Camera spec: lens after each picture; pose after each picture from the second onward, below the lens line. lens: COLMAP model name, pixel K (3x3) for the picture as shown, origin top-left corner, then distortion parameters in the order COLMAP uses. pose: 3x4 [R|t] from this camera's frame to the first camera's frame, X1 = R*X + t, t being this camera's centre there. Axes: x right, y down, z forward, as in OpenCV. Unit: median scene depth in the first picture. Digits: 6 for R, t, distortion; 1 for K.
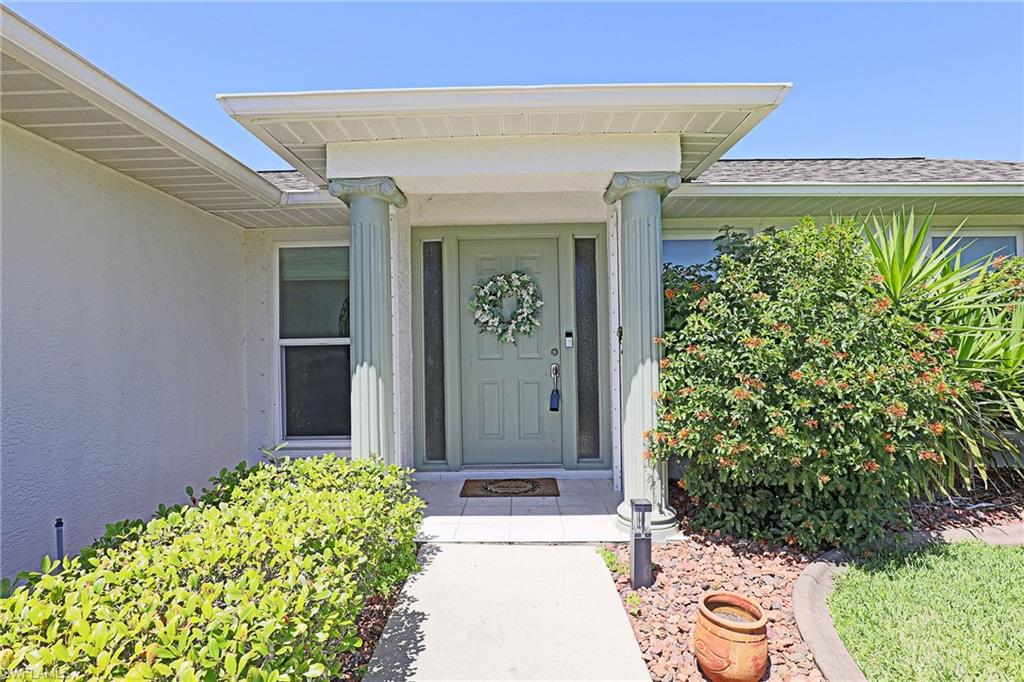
lens RADIAL K [[498.7, 0, 510.6], [0, 498.7, 344.2], [0, 0, 1]] dist [-0.034329, 0.005111]
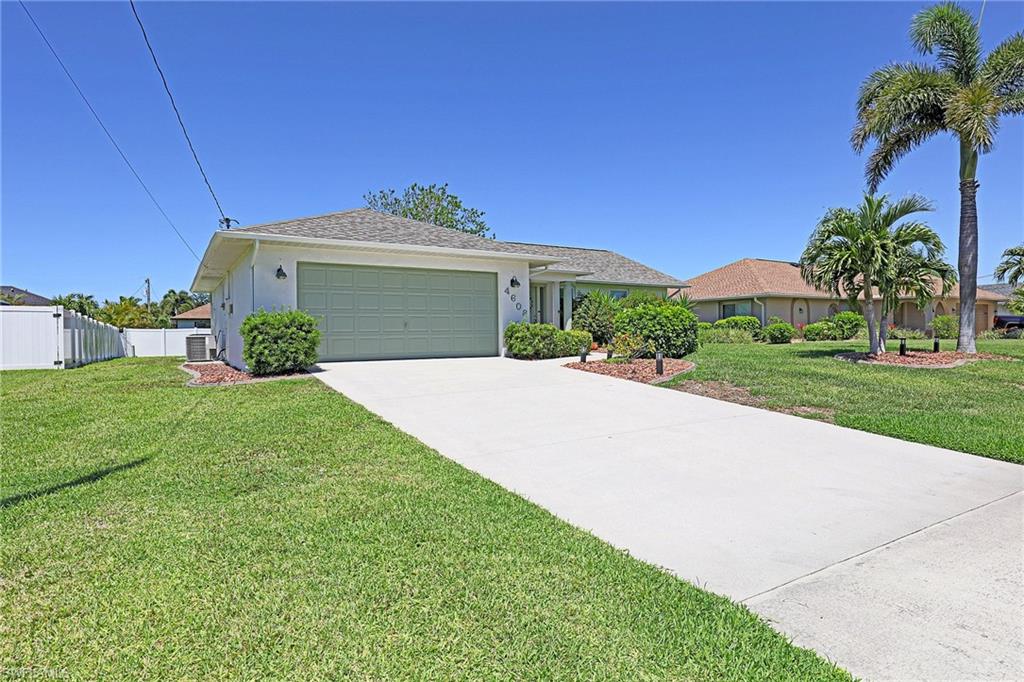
lens RADIAL K [[576.4, 0, 514.3], [0, 576.4, 341.5], [0, 0, 1]] dist [-0.015282, -0.001032]
pose [[0.837866, -0.001464, 0.545875, -2.526567], [-0.006337, 0.999903, 0.012408, 0.160315], [-0.545840, -0.013856, 0.837775, -2.704231]]
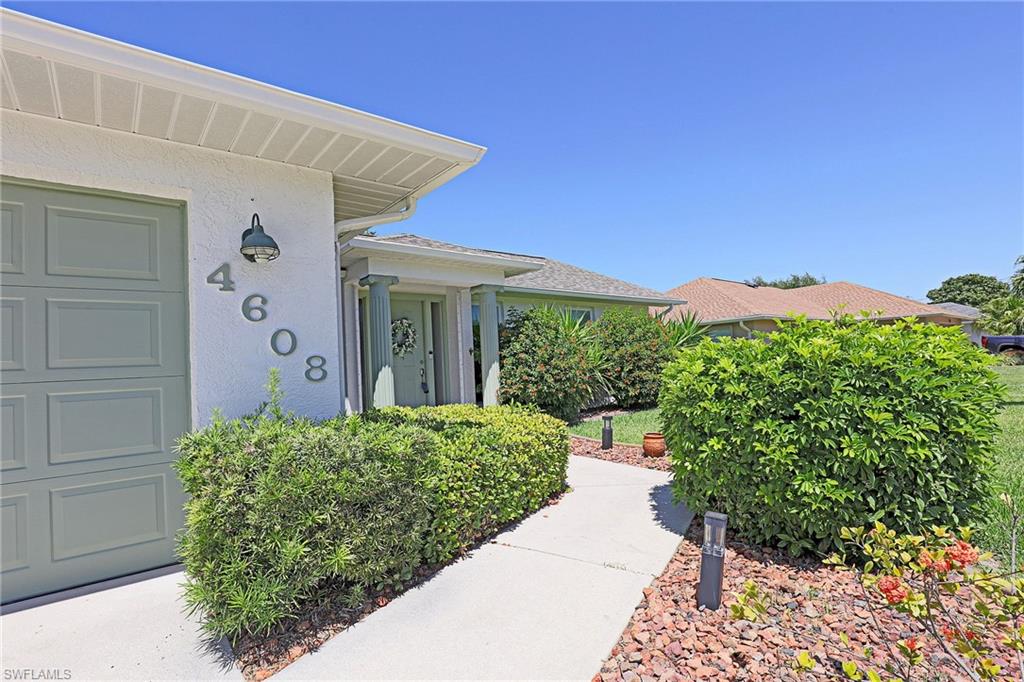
lens RADIAL K [[498.7, 0, 513.6], [0, 498.7, 339.5], [0, 0, 1]] dist [-0.034329, 0.005111]
pose [[0.756610, 0.010782, 0.653777, -0.890158], [0.030974, 0.998151, -0.052307, 0.040280], [-0.653132, 0.059826, 0.754877, -0.647485]]
